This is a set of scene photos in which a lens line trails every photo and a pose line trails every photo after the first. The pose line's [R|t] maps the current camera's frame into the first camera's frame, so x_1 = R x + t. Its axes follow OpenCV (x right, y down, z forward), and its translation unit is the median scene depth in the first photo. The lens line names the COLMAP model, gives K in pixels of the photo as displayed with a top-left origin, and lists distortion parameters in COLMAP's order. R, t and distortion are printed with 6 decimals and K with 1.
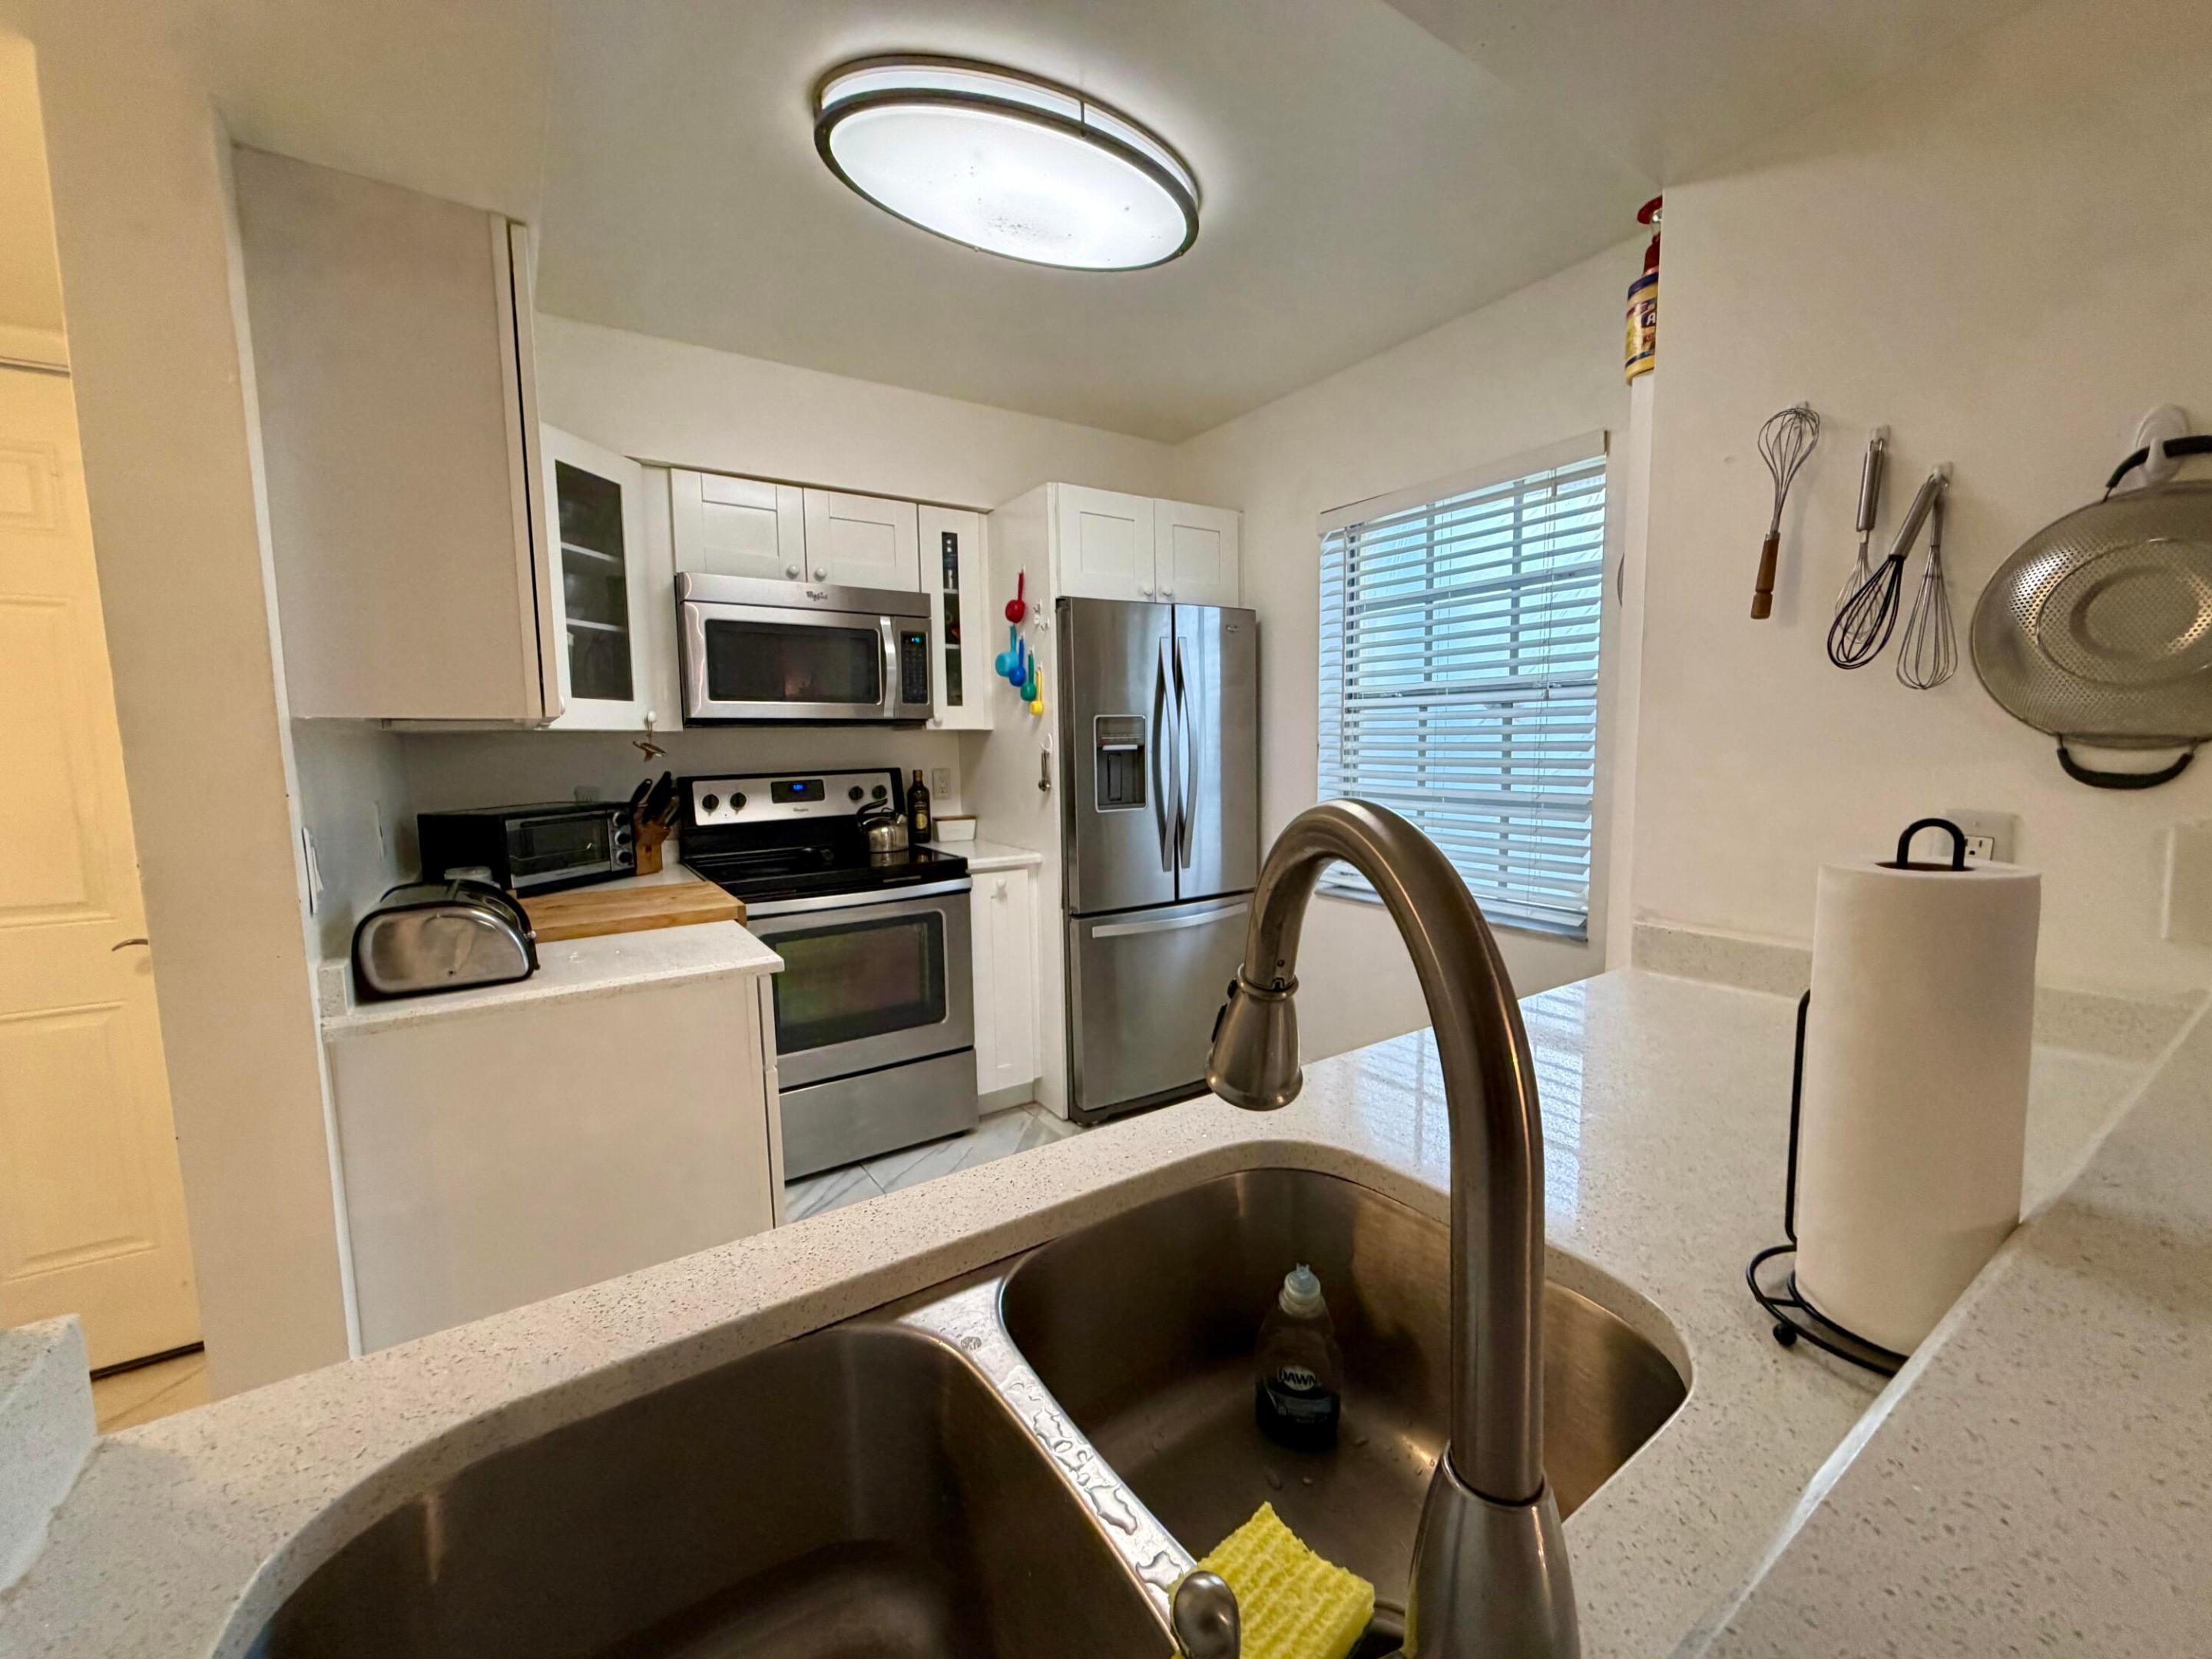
lens RADIAL K [[888.1, 0, 1109.5], [0, 888.1, 819.9], [0, 0, 1]] dist [-0.000319, 0.000009]
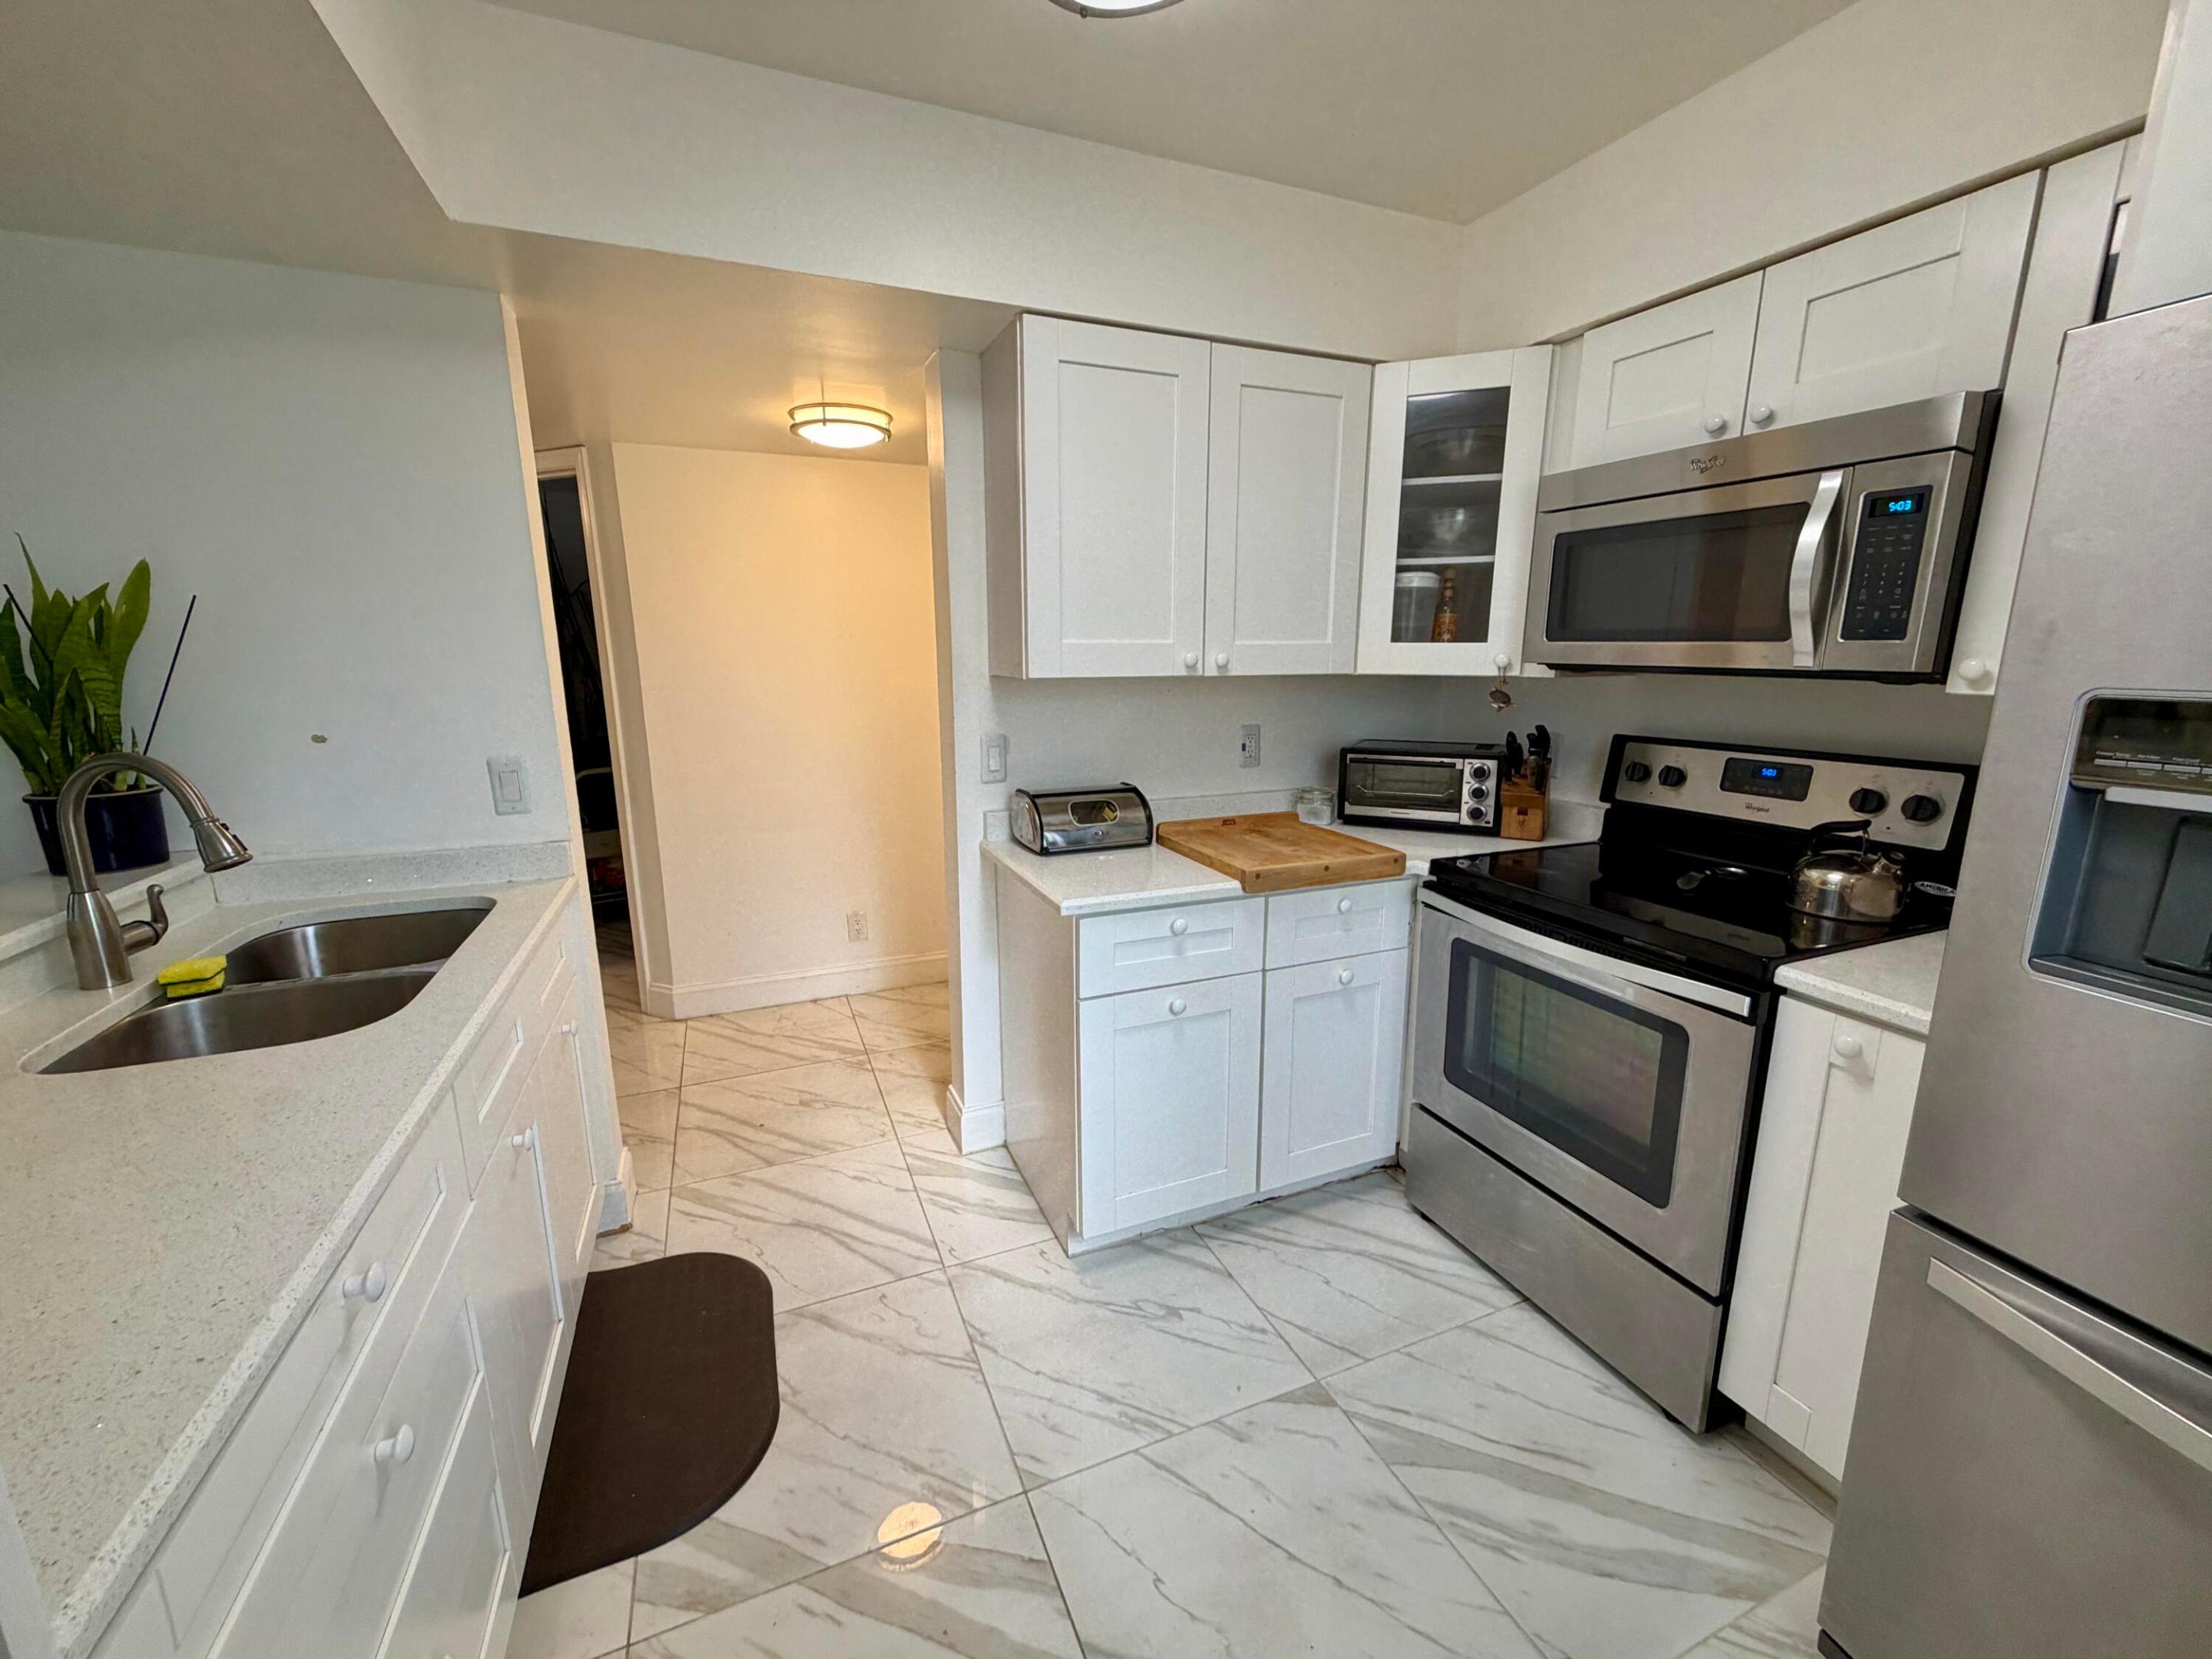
lens RADIAL K [[888.1, 0, 1111.4], [0, 888.1, 833.8], [0, 0, 1]] dist [-0.000319, 0.000009]
pose [[-0.188864, 0.219351, -0.957191, 0.387124], [-0.086771, 0.967193, 0.238764, -0.116692], [0.978162, 0.128150, -0.163635, 0.732134]]
